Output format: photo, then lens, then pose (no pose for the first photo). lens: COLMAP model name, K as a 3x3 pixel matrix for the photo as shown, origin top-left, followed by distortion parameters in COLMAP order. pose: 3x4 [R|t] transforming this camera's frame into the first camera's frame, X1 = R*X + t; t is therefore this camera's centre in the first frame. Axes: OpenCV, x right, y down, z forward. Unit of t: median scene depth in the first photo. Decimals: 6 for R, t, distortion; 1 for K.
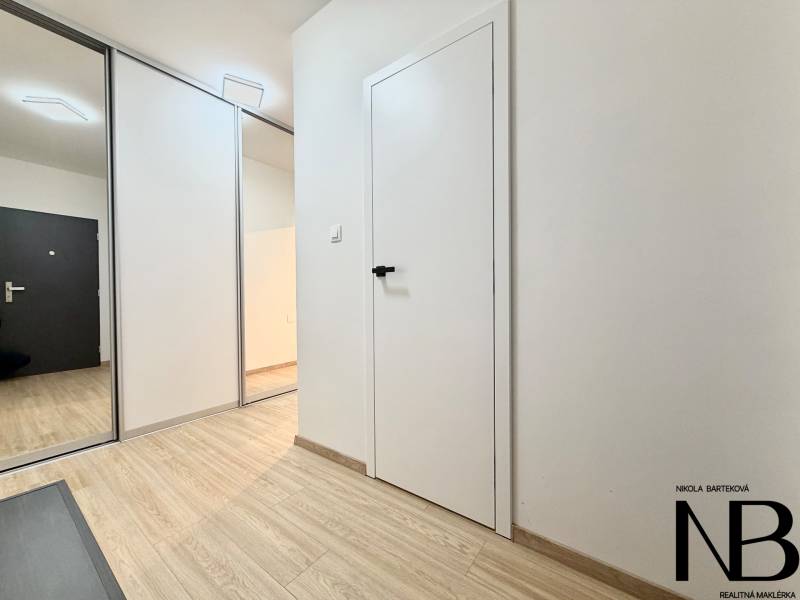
lens RADIAL K [[319.6, 0, 397.7], [0, 319.6, 299.3], [0, 0, 1]] dist [0.000285, -0.000178]
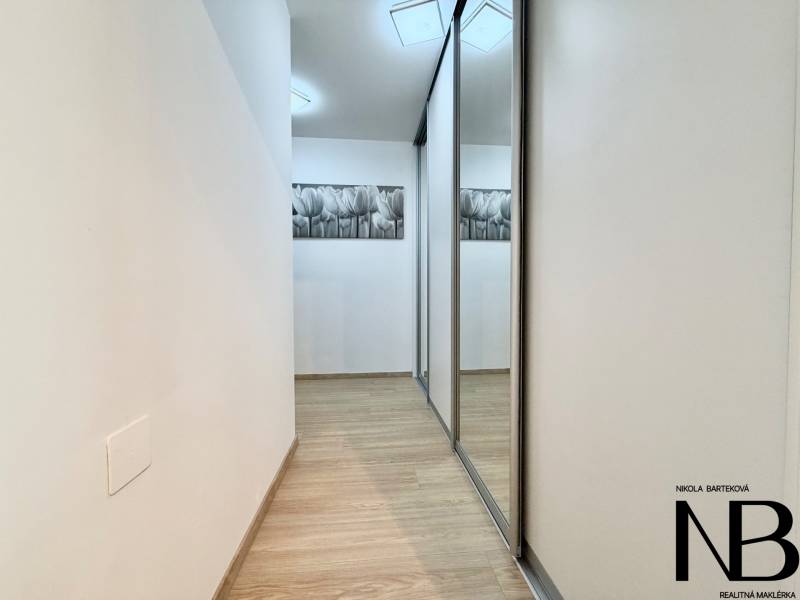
lens RADIAL K [[319.6, 0, 397.7], [0, 319.6, 299.3], [0, 0, 1]] dist [0.000285, -0.000178]
pose [[-0.734907, 0.031571, -0.677433, 0.136644], [-0.001590, 0.998833, 0.048274, -0.054916], [0.678166, 0.036554, -0.733999, 2.389200]]
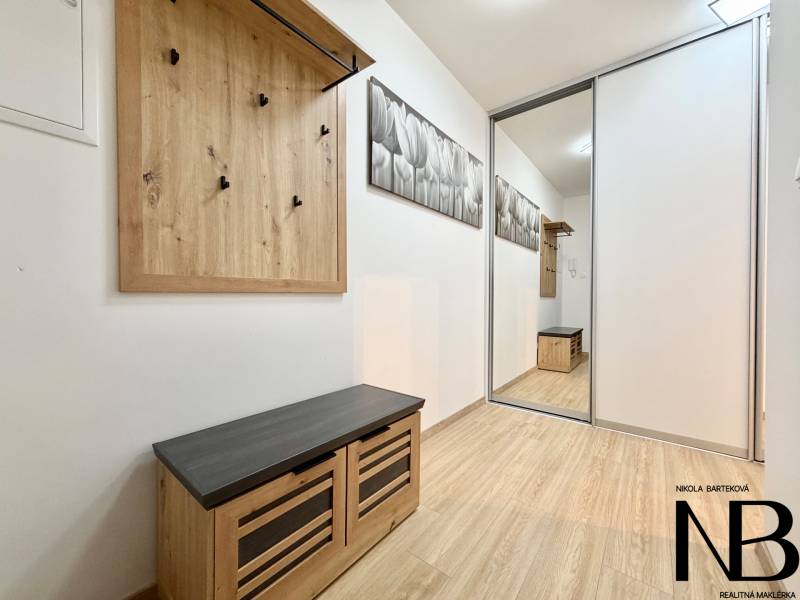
lens RADIAL K [[319.1, 0, 397.7], [0, 319.1, 300.0], [0, 0, 1]] dist [0.000641, 0.000351]
pose [[-0.035102, 0.019436, -0.999195, 0.347529], [-0.018764, 0.999622, 0.020104, -0.007970], [0.999208, 0.019455, -0.034724, 0.441426]]
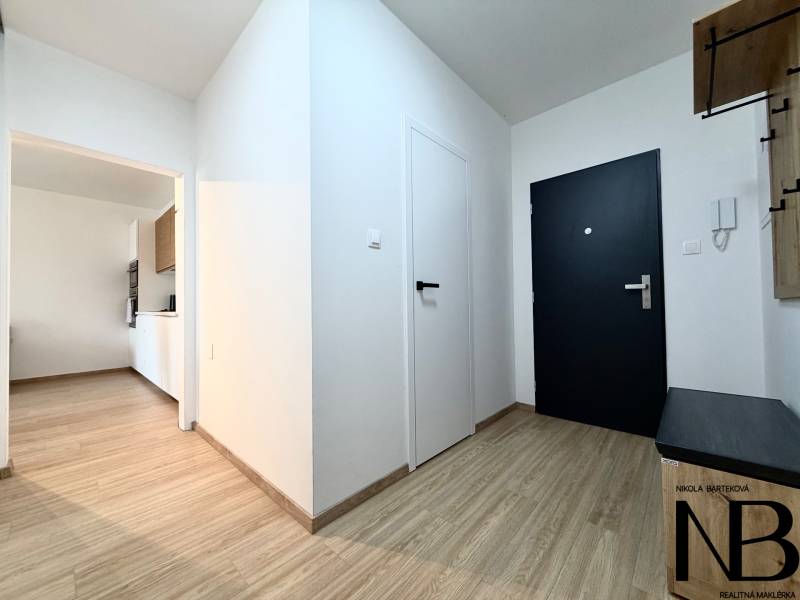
lens RADIAL K [[319.6, 0, 397.7], [0, 319.6, 299.3], [0, 0, 1]] dist [0.000285, -0.000178]
pose [[0.099661, 0.028241, 0.994621, -1.206318], [0.027371, 0.999141, -0.031112, -0.001220], [-0.994645, 0.030325, 0.098803, 0.931229]]
